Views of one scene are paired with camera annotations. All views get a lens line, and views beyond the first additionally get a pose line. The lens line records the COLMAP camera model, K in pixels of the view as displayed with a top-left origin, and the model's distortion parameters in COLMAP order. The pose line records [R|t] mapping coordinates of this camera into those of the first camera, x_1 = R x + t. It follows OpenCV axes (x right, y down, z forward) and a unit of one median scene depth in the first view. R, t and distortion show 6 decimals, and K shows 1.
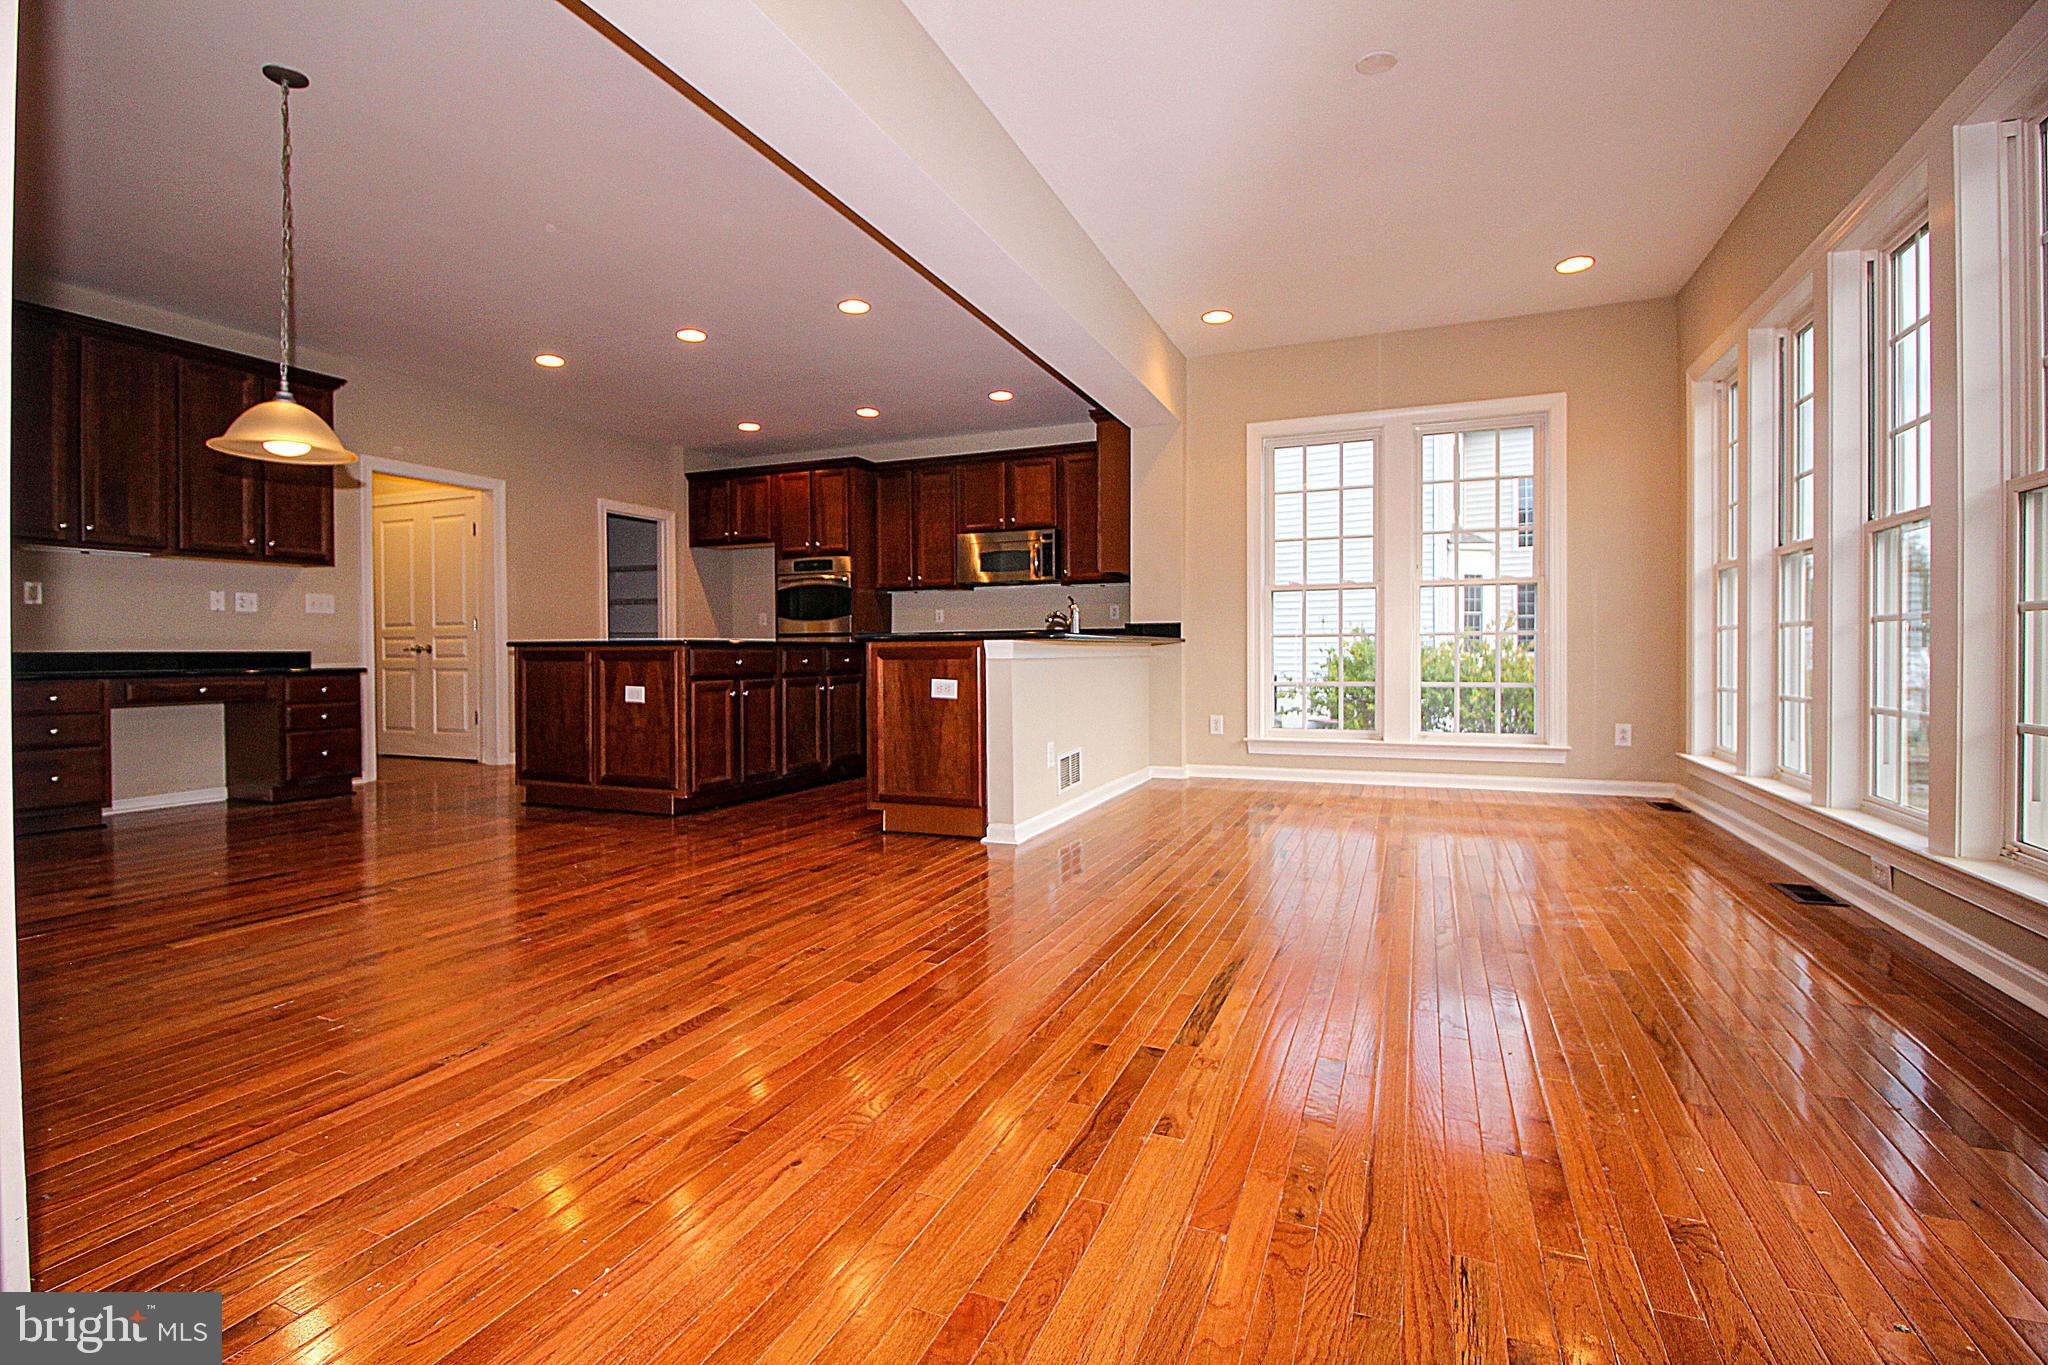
lens RADIAL K [[946.7, 0, 1003.2], [0, 946.7, 668.1], [0, 0, 1]] dist [-0.005610, -0.009137]
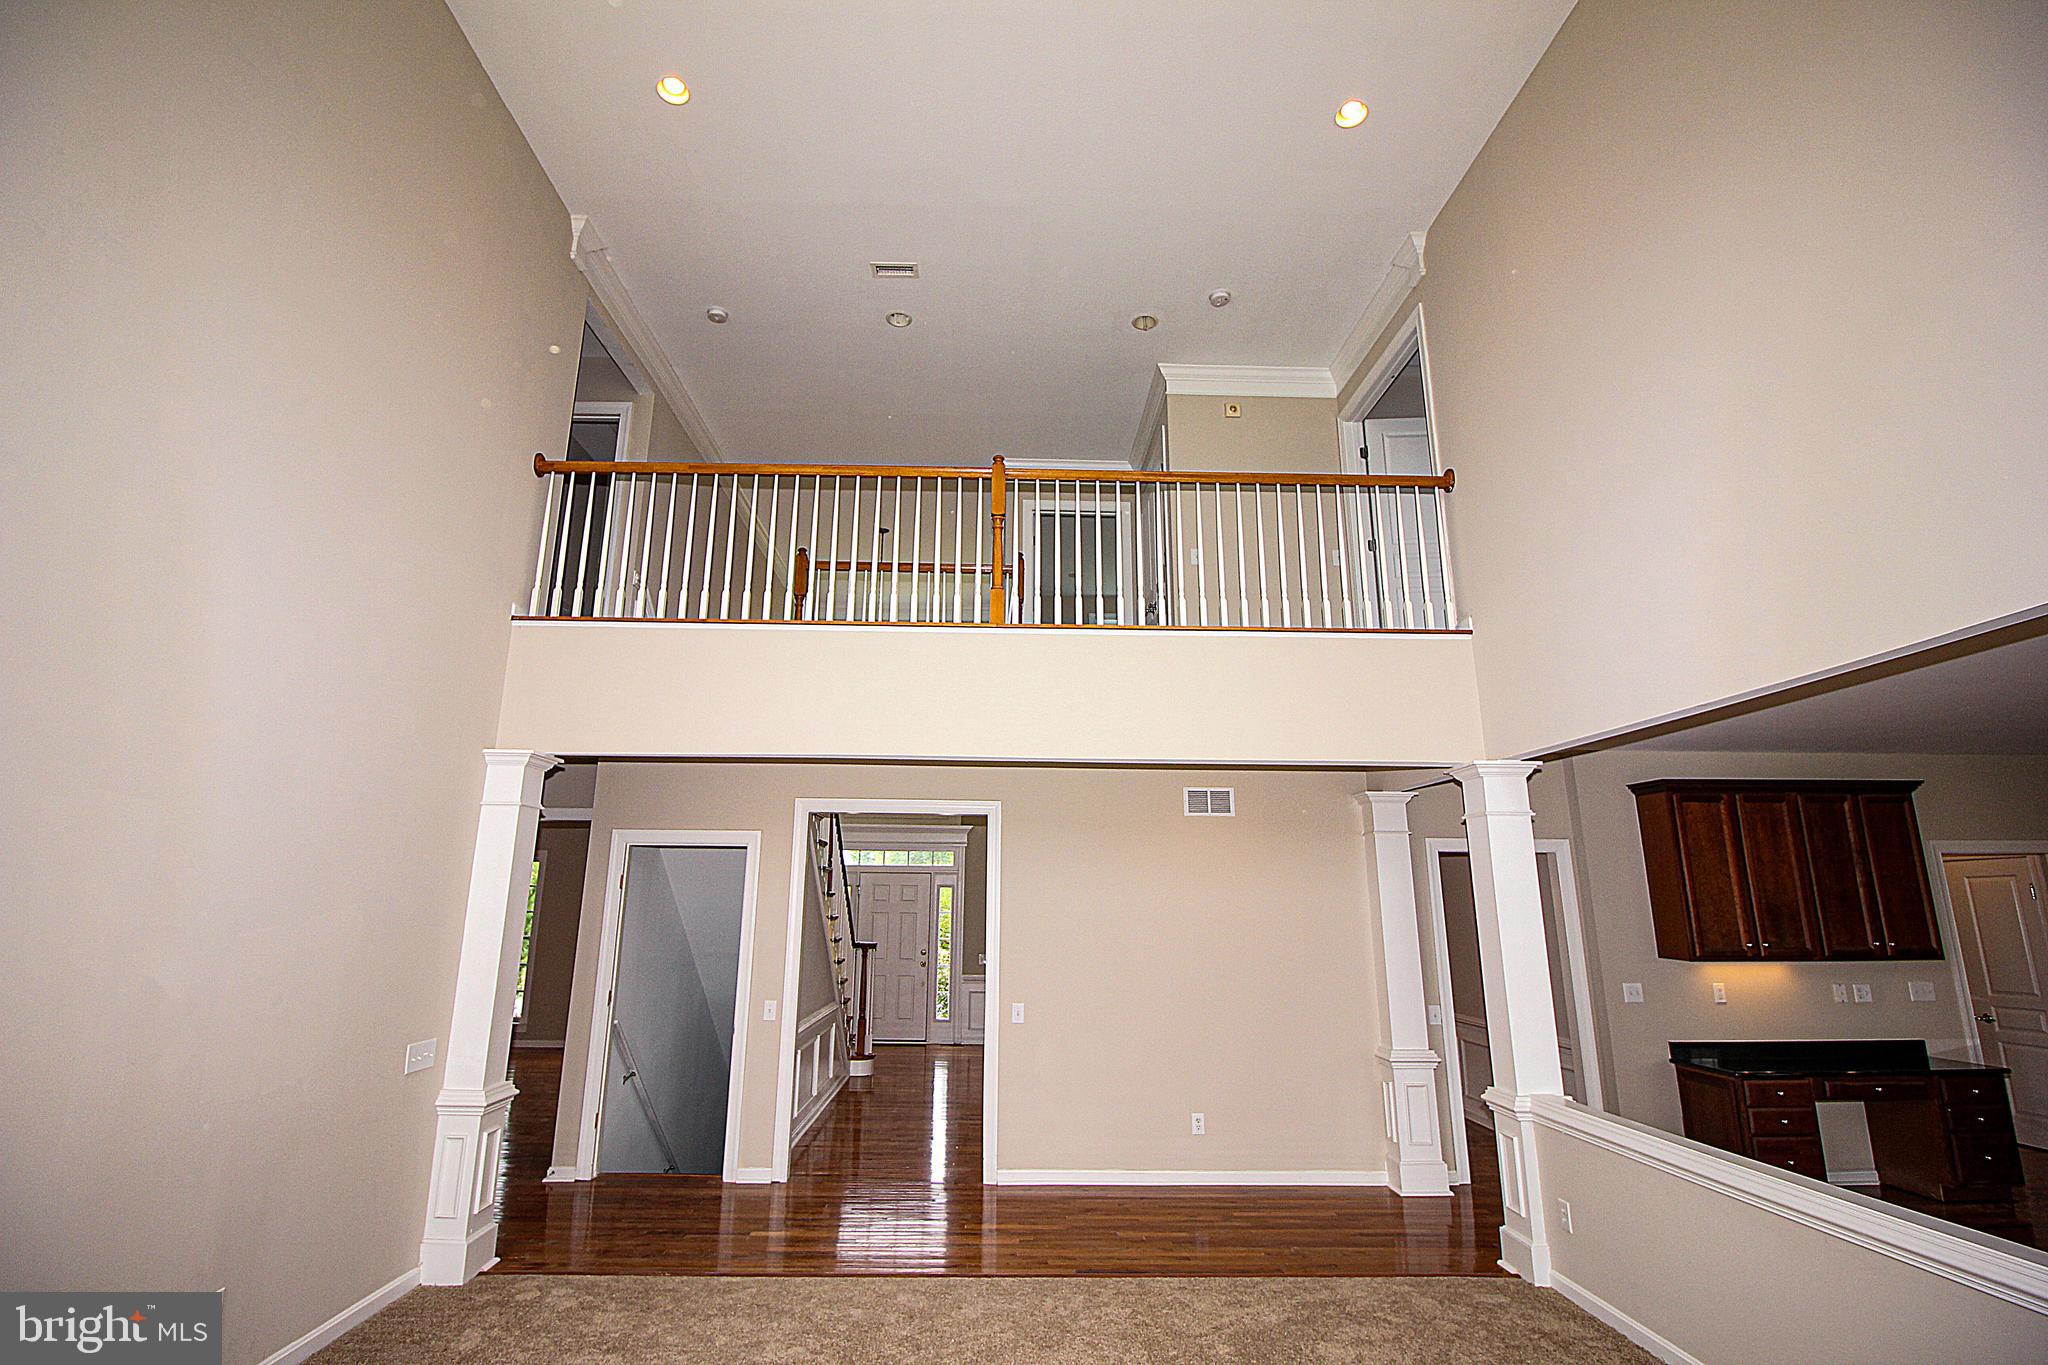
lens RADIAL K [[946.7, 0, 1011.0], [0, 946.7, 672.6], [0, 0, 1]] dist [-0.005610, -0.009137]
pose [[0.425616, -0.212411, -0.879621, -0.186413], [-0.023142, 0.969187, -0.245237, -0.149291], [0.904608, 0.124733, 0.407585, -0.429433]]
